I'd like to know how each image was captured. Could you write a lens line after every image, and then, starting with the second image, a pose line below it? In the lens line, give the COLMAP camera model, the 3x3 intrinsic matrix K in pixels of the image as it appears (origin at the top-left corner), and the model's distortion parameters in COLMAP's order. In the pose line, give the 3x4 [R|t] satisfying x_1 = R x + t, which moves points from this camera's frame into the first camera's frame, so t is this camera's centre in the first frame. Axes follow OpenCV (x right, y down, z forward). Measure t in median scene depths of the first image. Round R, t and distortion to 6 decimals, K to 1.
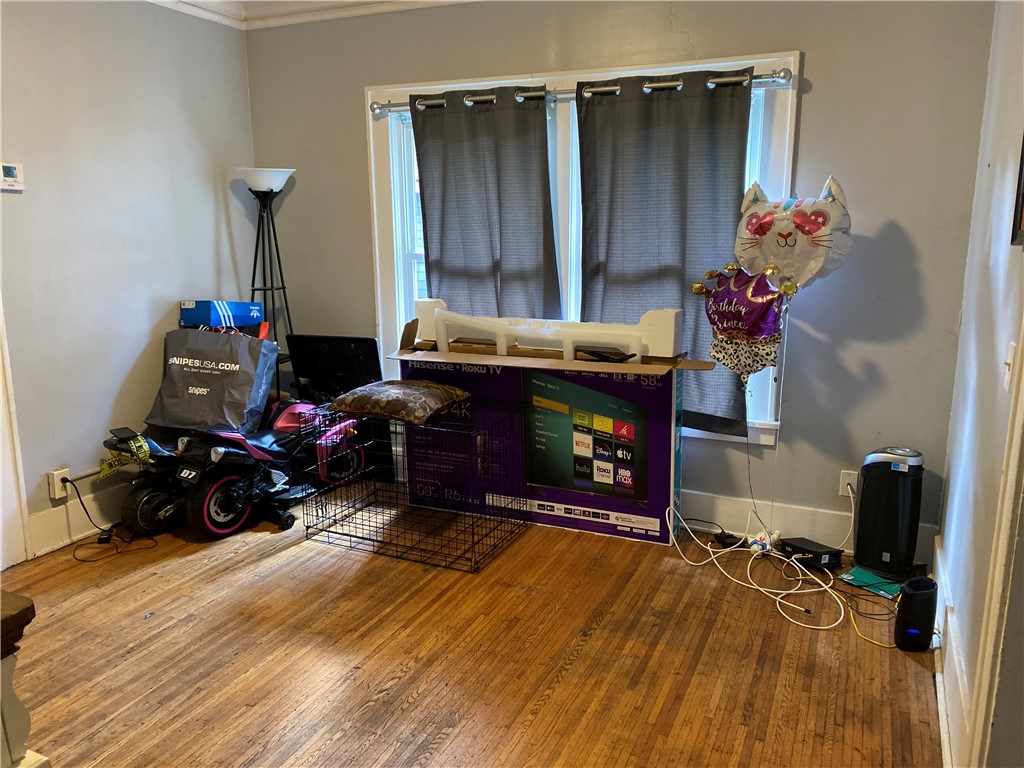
lens RADIAL K [[785.2, 0, 512.0], [0, 785.2, 384.0], [0, 0, 1]] dist [0.052549, -0.080389]
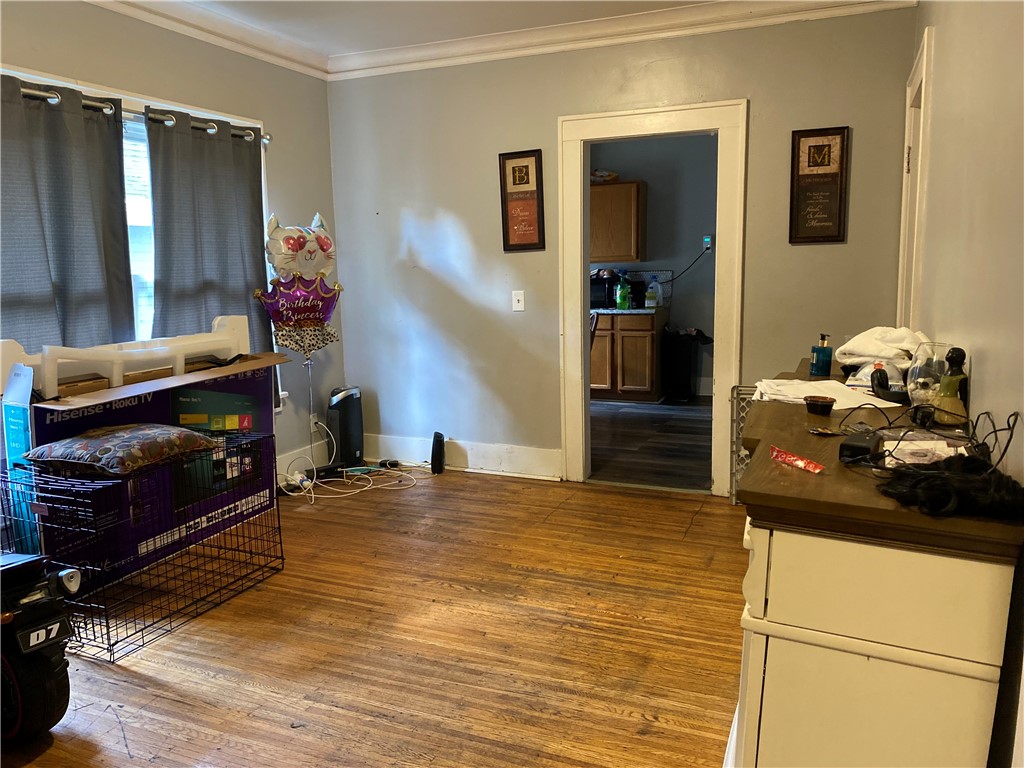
lens RADIAL K [[785.2, 0, 512.0], [0, 785.2, 384.0], [0, 0, 1]] dist [0.052549, -0.080389]
pose [[-0.030632, -0.151535, 0.987977, -1.015047], [0.227803, 0.961369, 0.154517, -0.085053], [-0.973225, 0.229797, 0.005072, 0.617769]]
